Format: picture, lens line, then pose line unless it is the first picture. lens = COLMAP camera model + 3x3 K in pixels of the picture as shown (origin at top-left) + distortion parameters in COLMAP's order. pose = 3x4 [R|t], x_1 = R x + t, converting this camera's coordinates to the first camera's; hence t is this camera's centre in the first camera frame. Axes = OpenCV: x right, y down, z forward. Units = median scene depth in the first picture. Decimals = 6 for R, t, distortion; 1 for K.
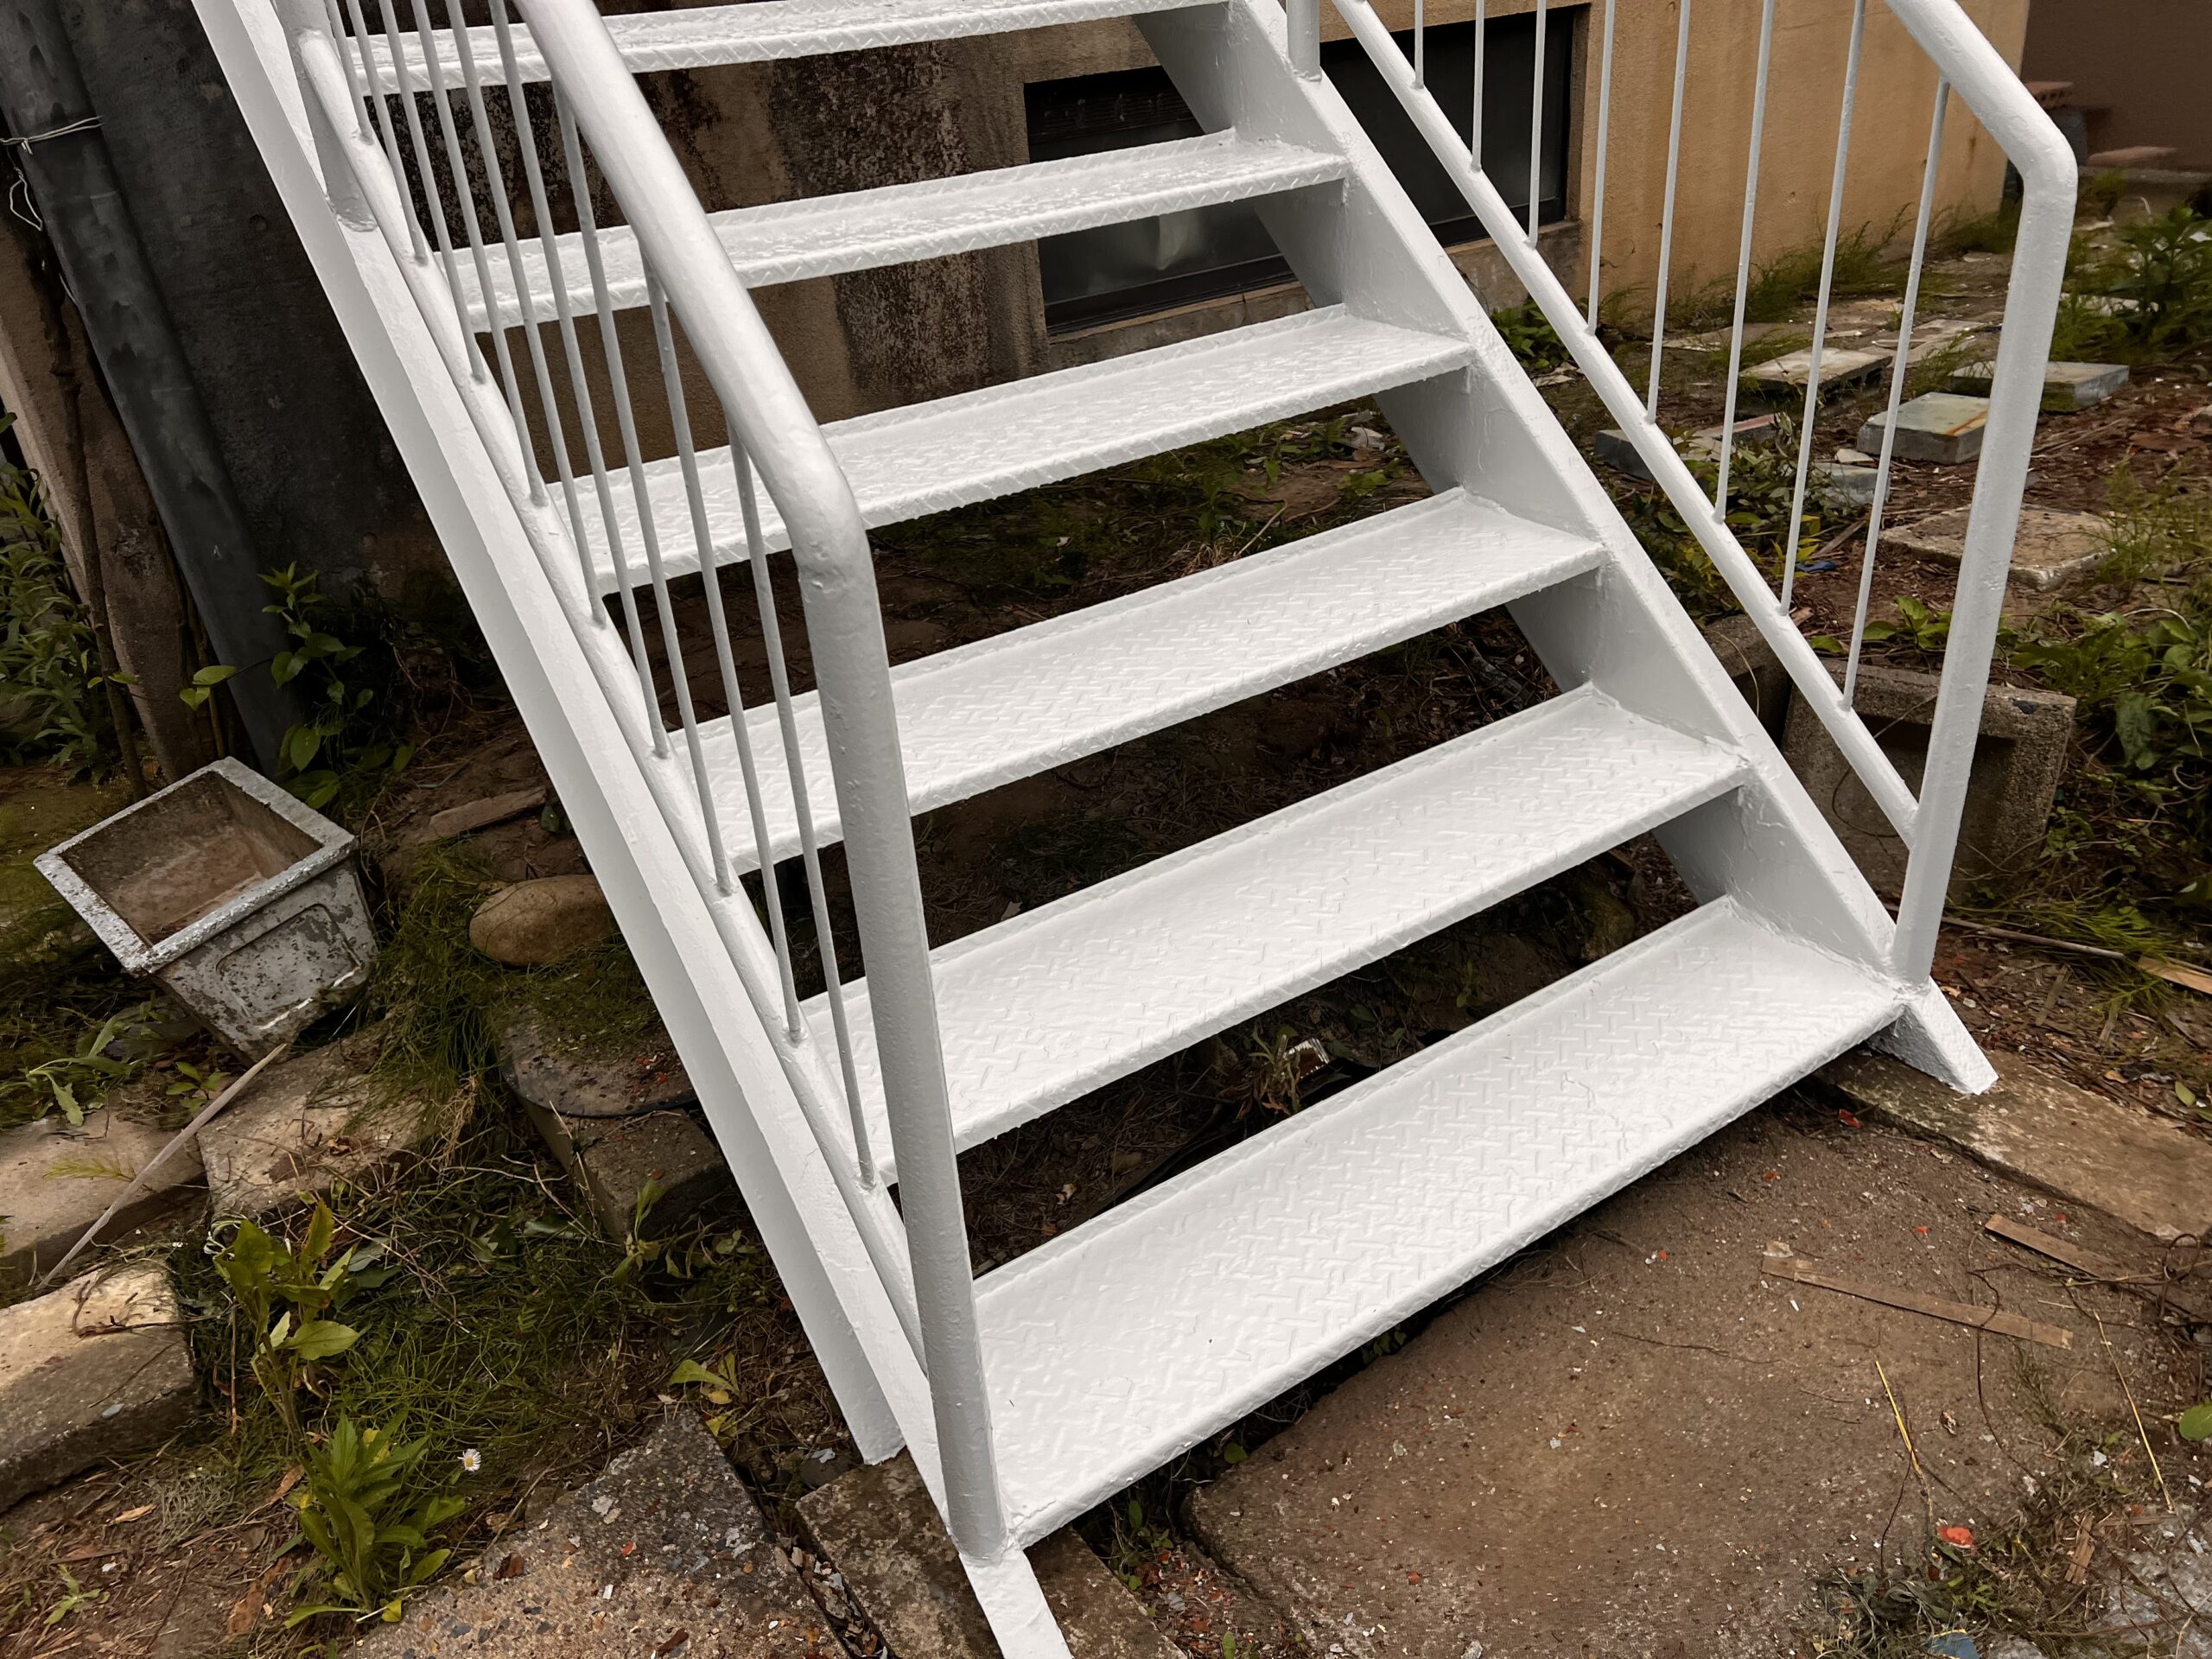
lens RADIAL K [[1662.0, 0, 1100.3], [0, 1662.0, 844.5], [0, 0, 1]] dist [0.061263, -0.069520]
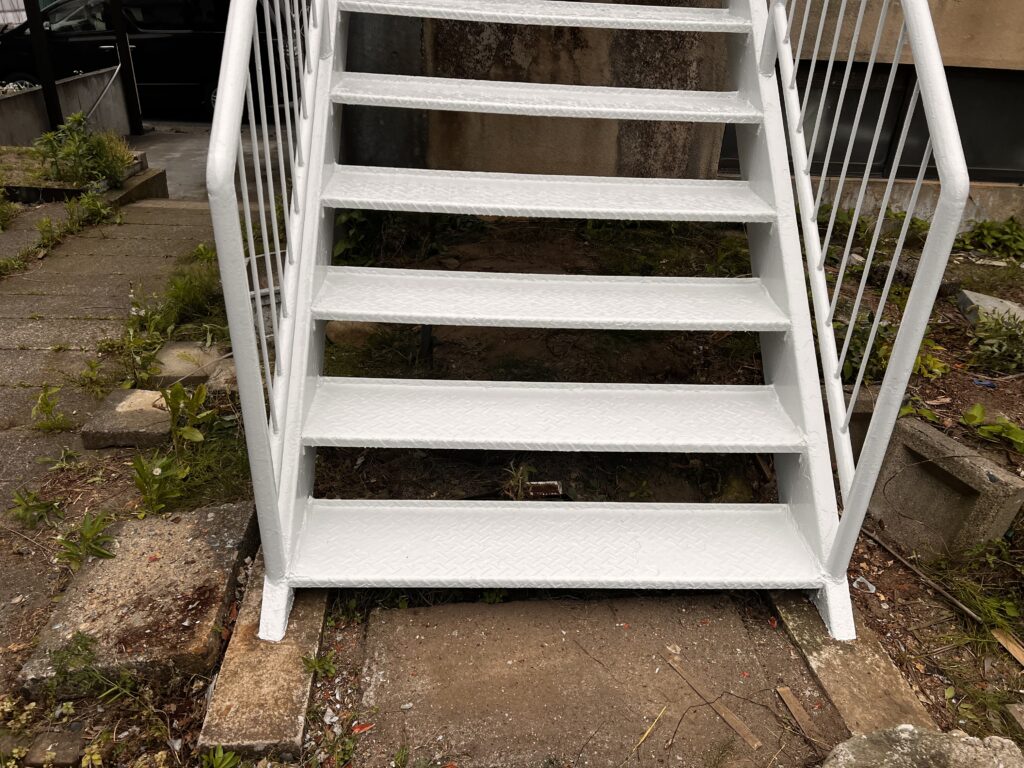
lens RADIAL K [[769.4, 0, 509.4], [0, 769.4, 390.9], [0, 0, 1]] dist [0.061263, -0.069520]
pose [[0.850391, 0.352609, -0.390516, 0.438946], [-0.348066, 0.933606, 0.085031, -0.065252], [0.394571, 0.063616, 0.916661, -0.001552]]
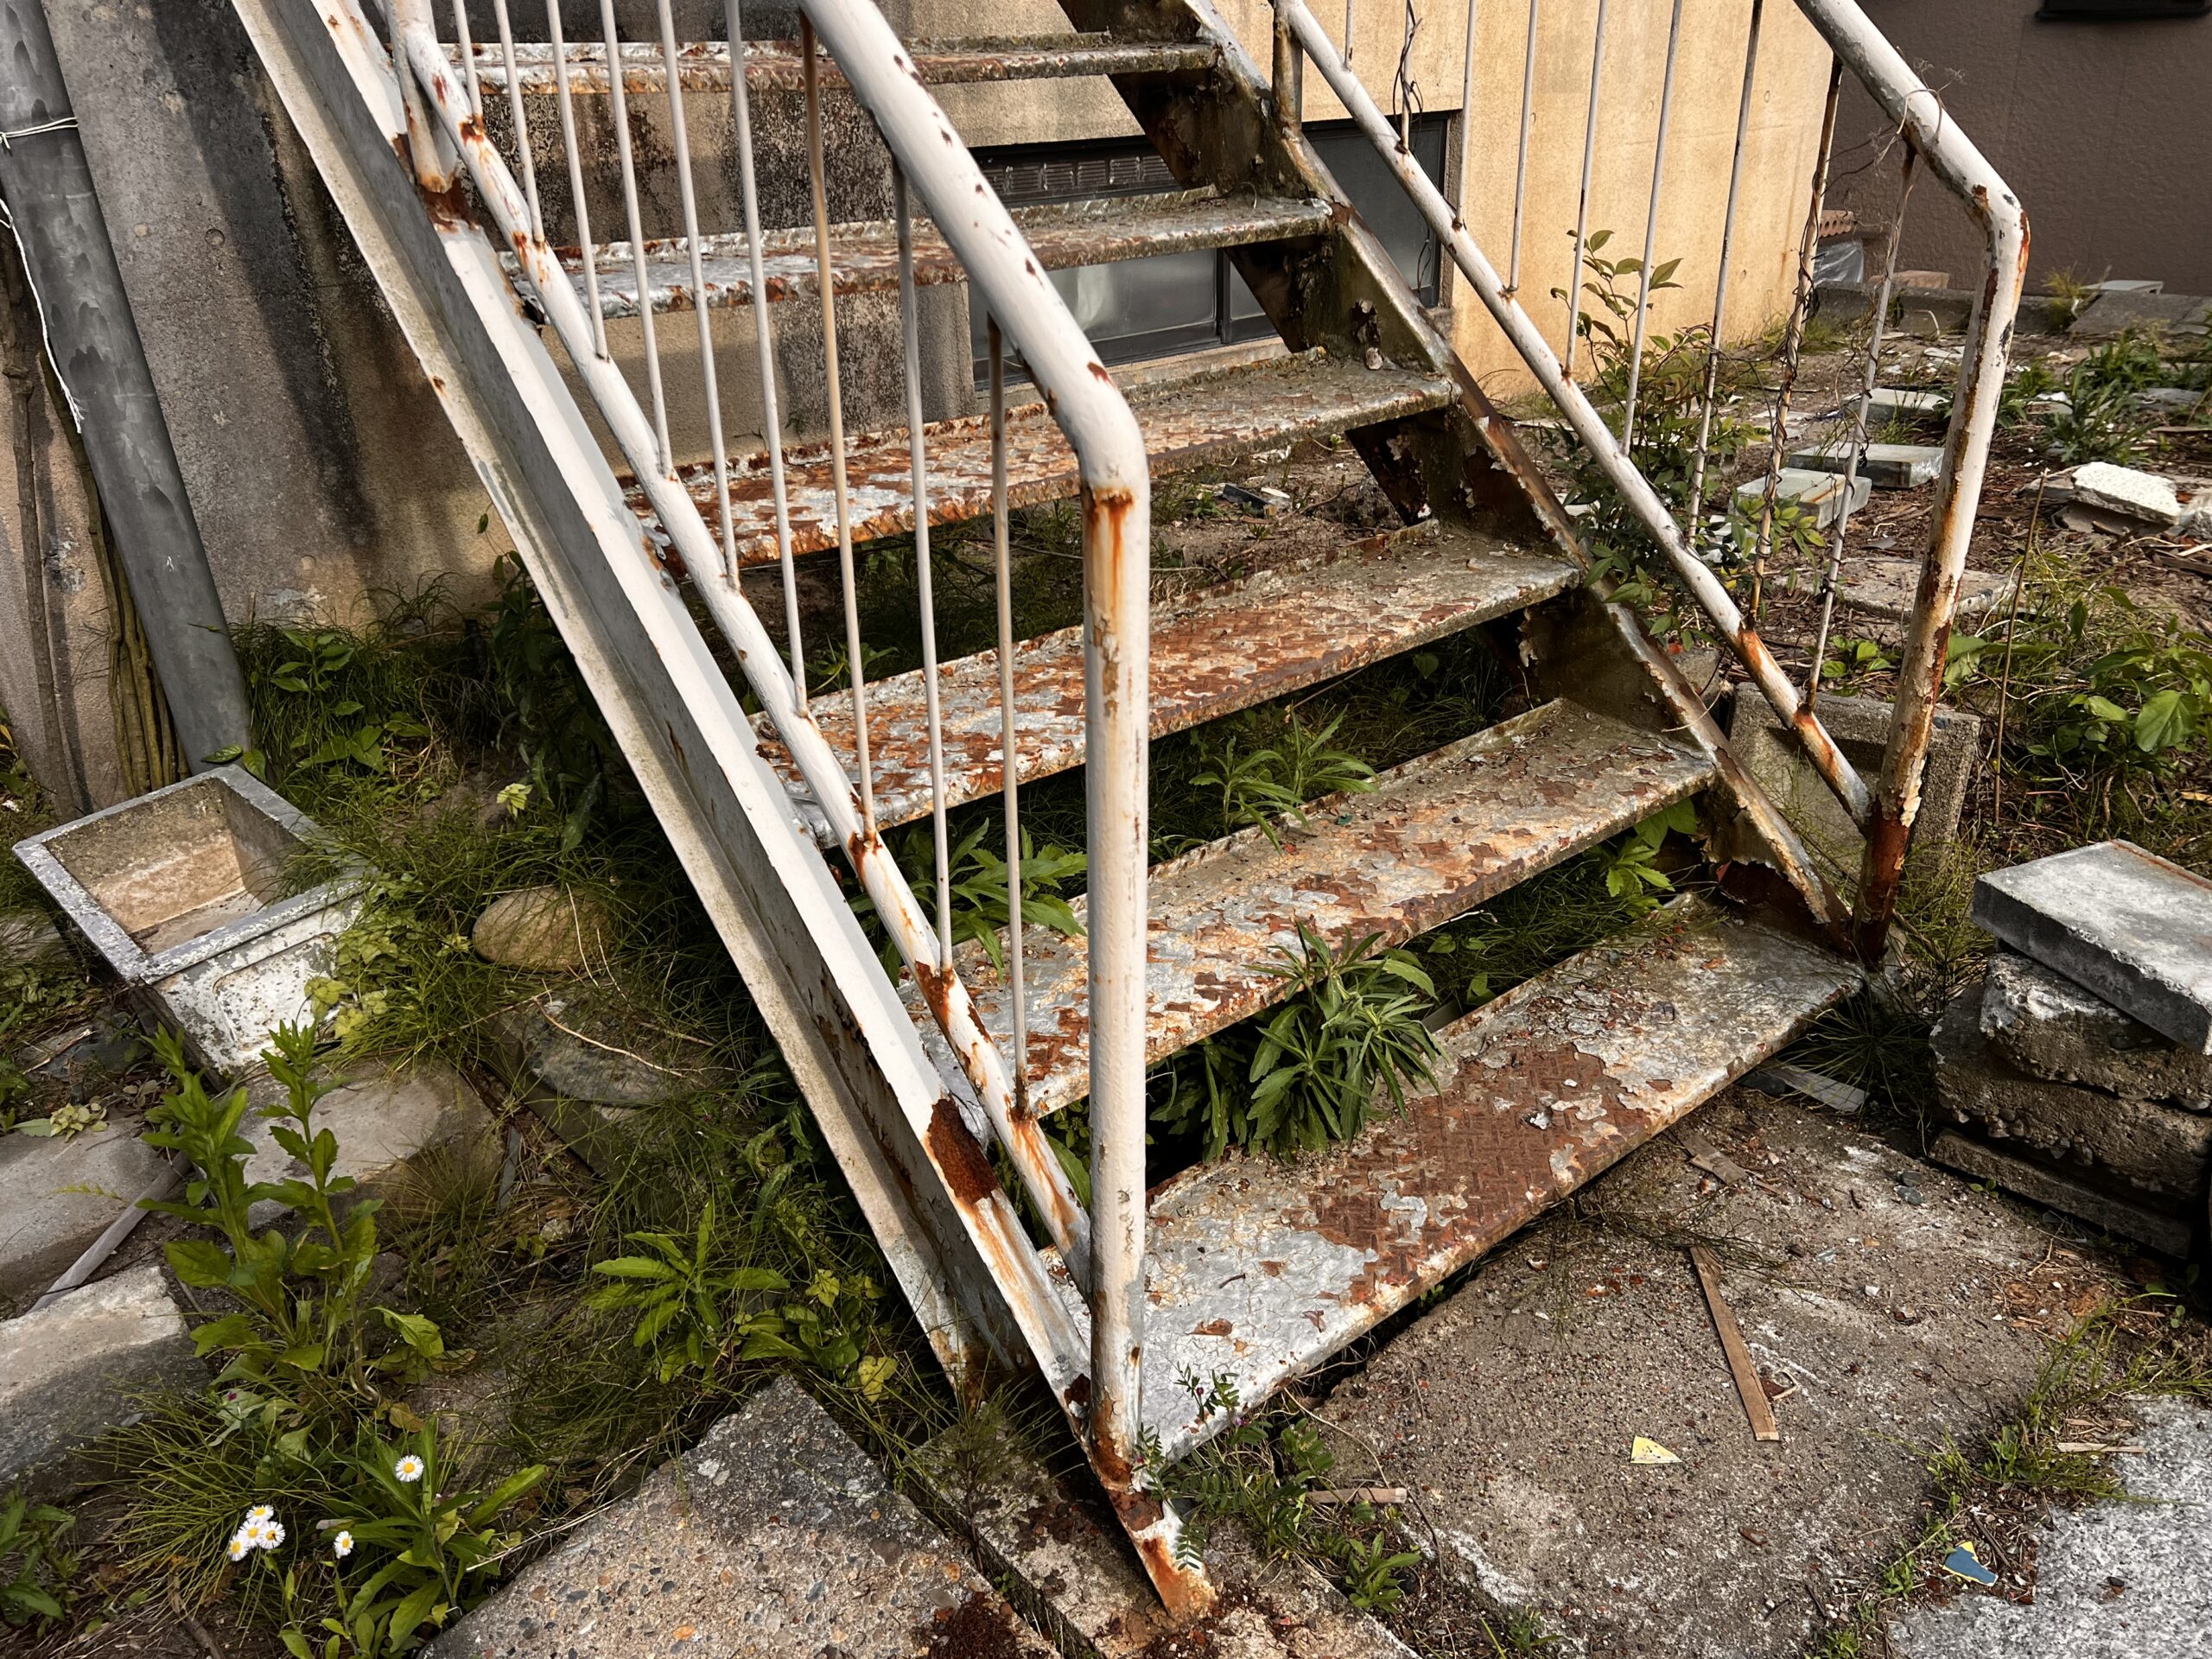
lens RADIAL K [[1662.0, 0, 1100.3], [0, 1662.0, 844.5], [0, 0, 1]] dist [0.061263, -0.069520]
pose [[0.992647, 0.001836, 0.121034, -0.150528], [0.004693, 0.998549, -0.053639, 0.061447], [-0.120957, 0.053813, 0.991198, -0.033077]]
